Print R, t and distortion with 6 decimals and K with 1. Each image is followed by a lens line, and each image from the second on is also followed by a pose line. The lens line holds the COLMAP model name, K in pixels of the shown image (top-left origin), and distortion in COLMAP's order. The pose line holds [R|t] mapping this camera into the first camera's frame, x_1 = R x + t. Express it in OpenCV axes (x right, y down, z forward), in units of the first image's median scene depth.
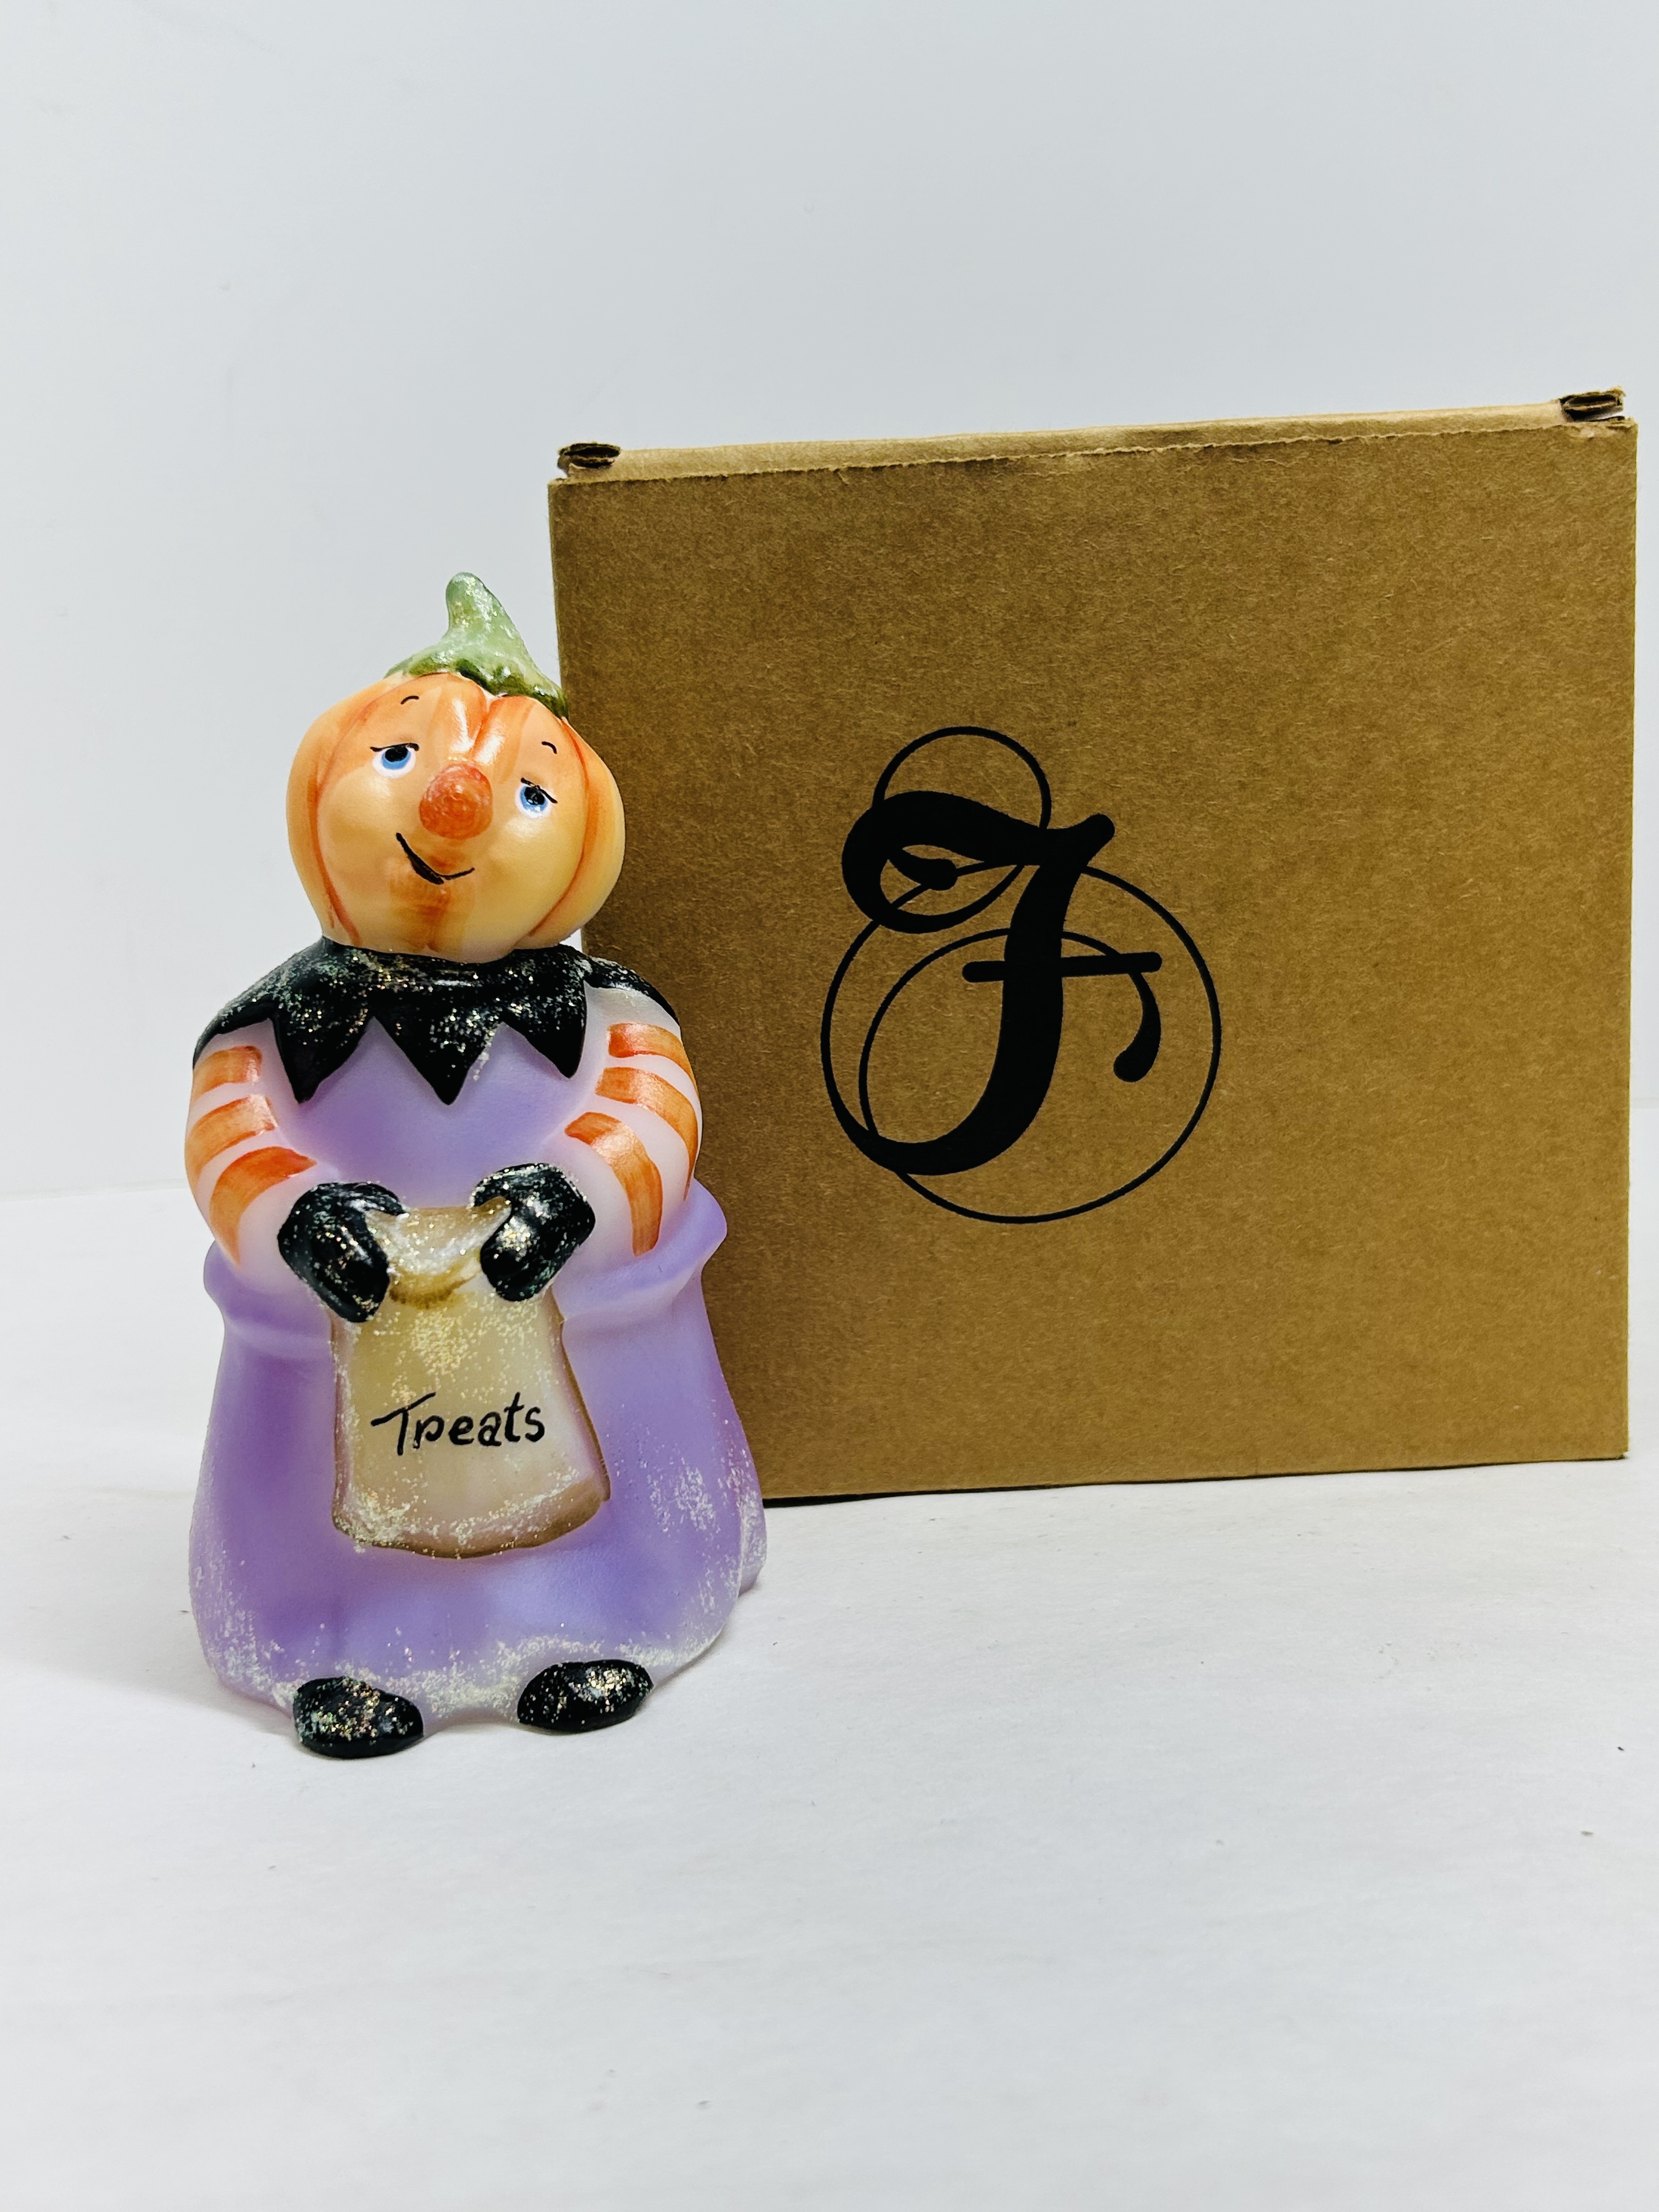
lens RADIAL K [[2583.6, 0, 843.1], [0, 2583.6, 1105.8], [0, 0, 1]] dist [0.272575, -1.520007]
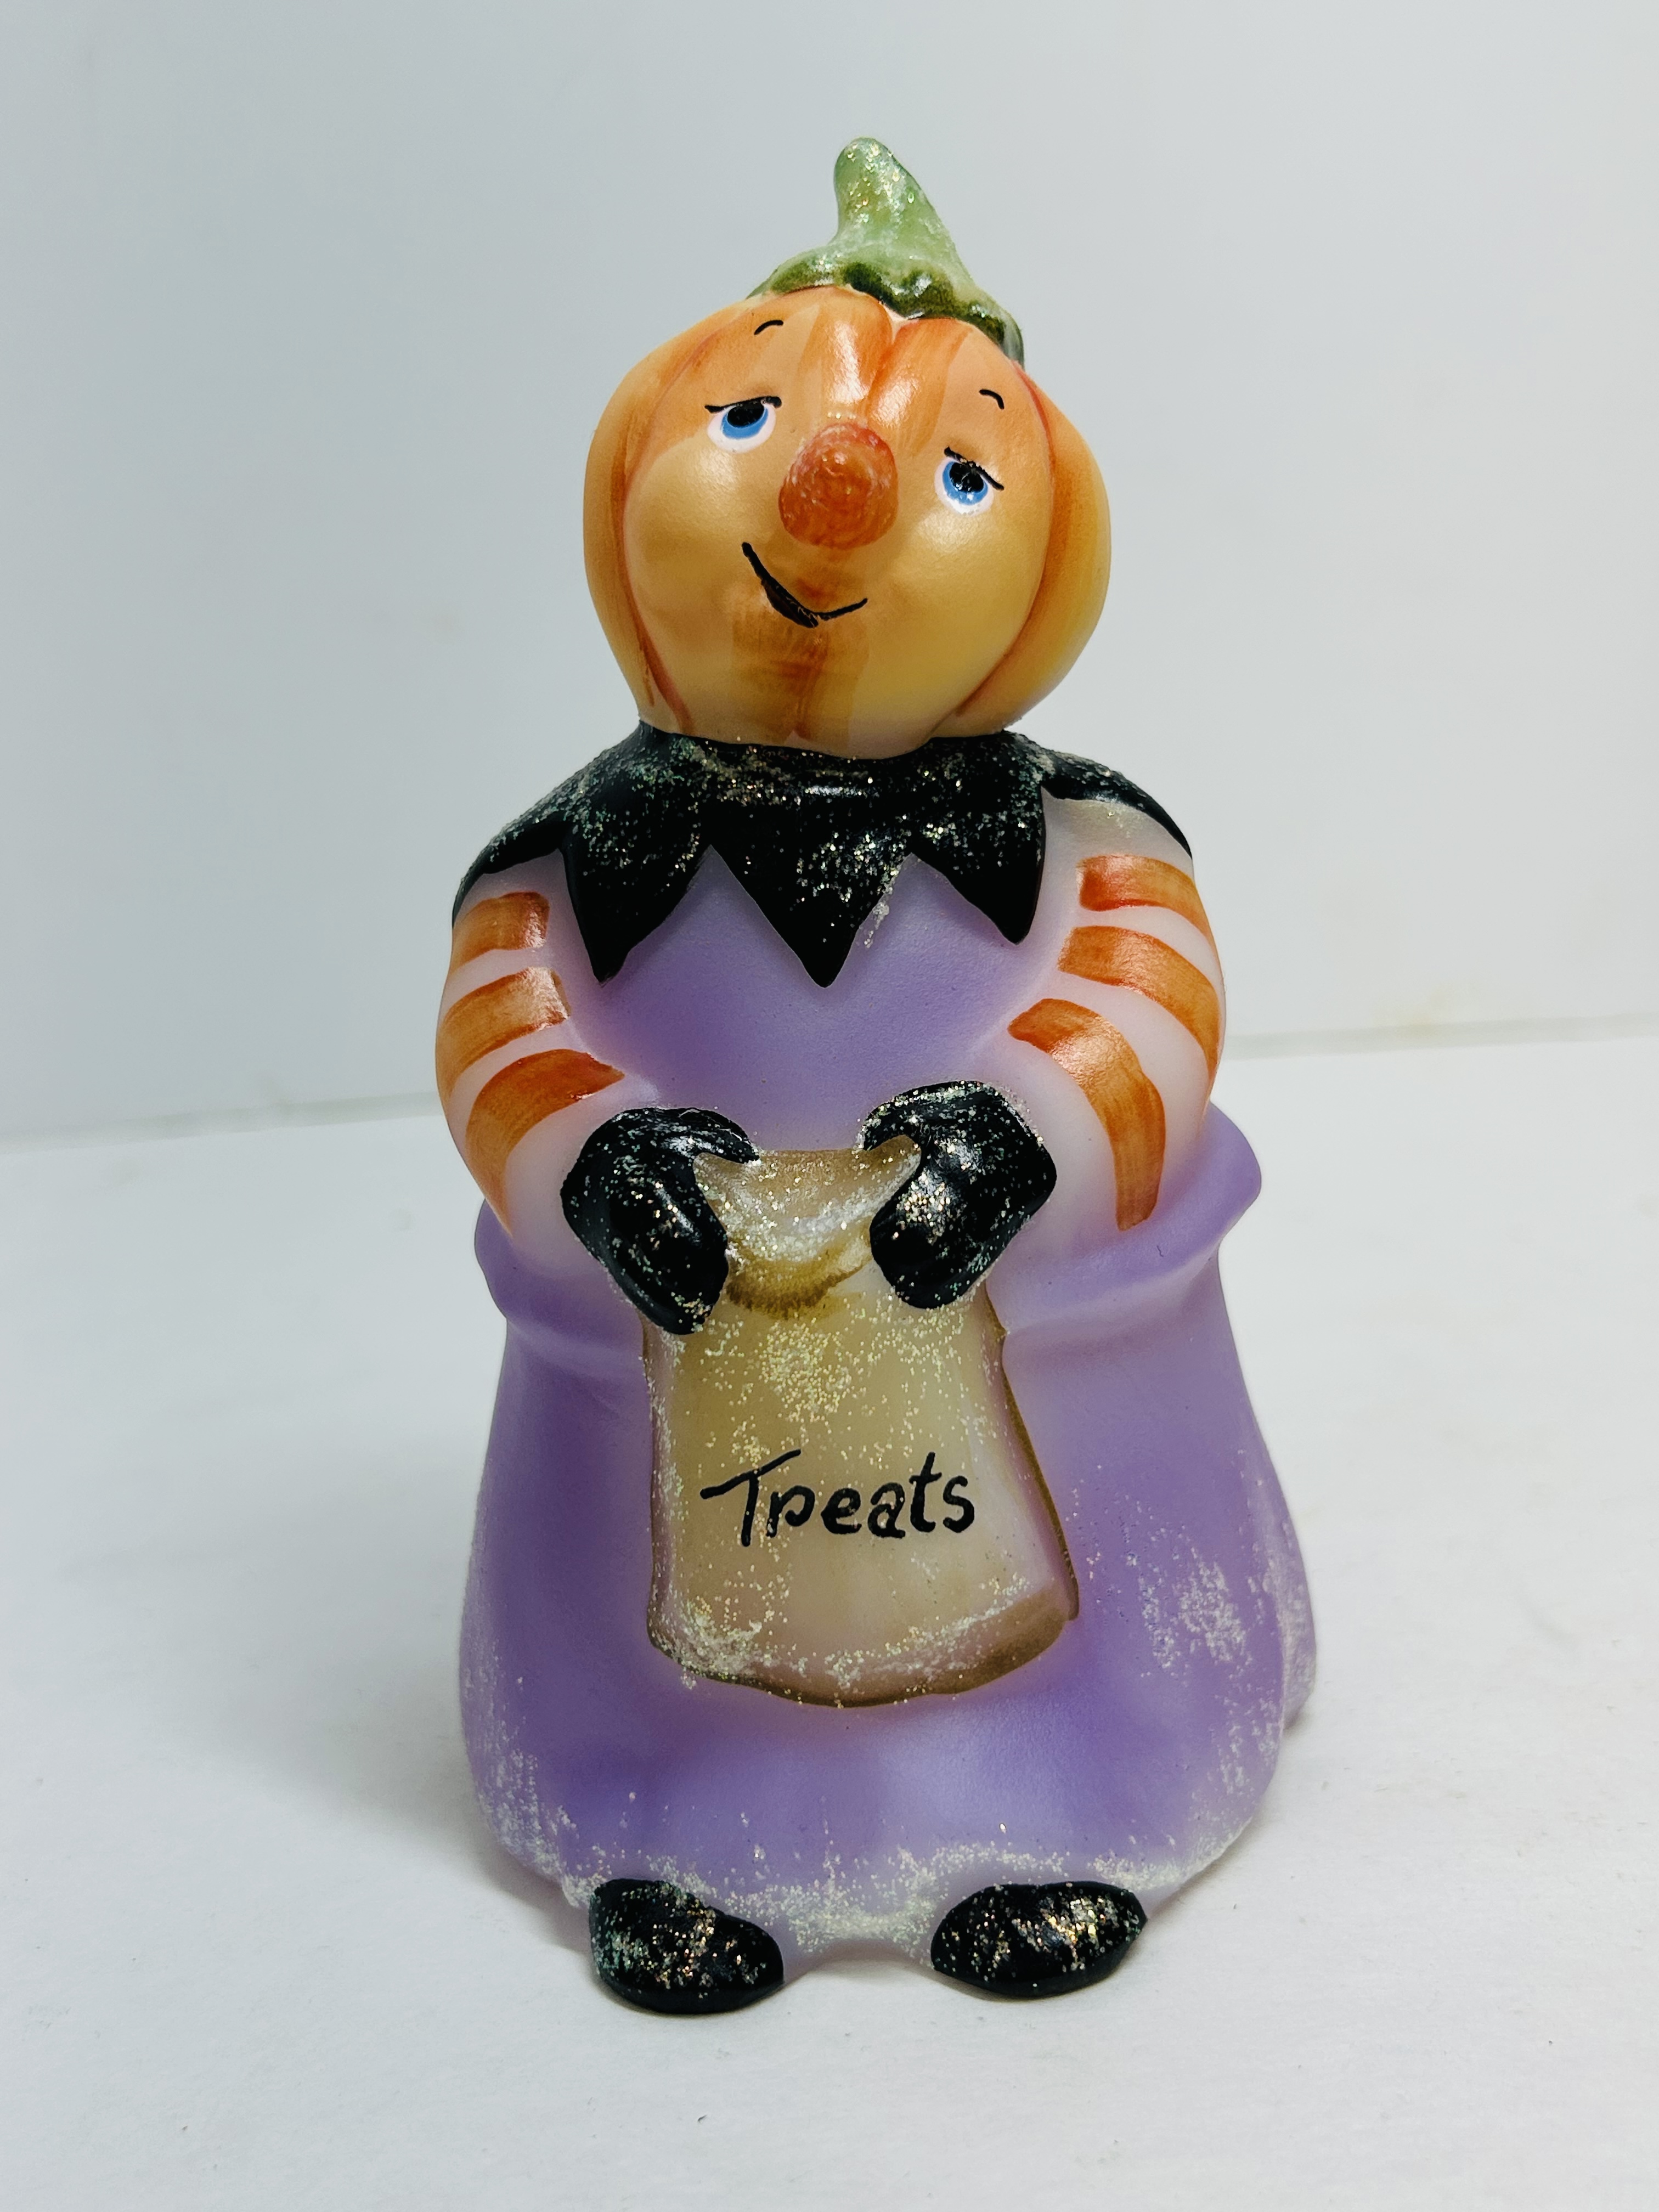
lens RADIAL K [[2583.6, 0, 843.1], [0, 2583.6, 1105.8], [0, 0, 1]] dist [0.272575, -1.520007]
pose [[0.984937, 0.014592, -0.172300, -0.039980], [-0.004791, 0.998353, 0.057162, -0.007416], [0.172850, -0.055476, 0.983385, 0.388058]]
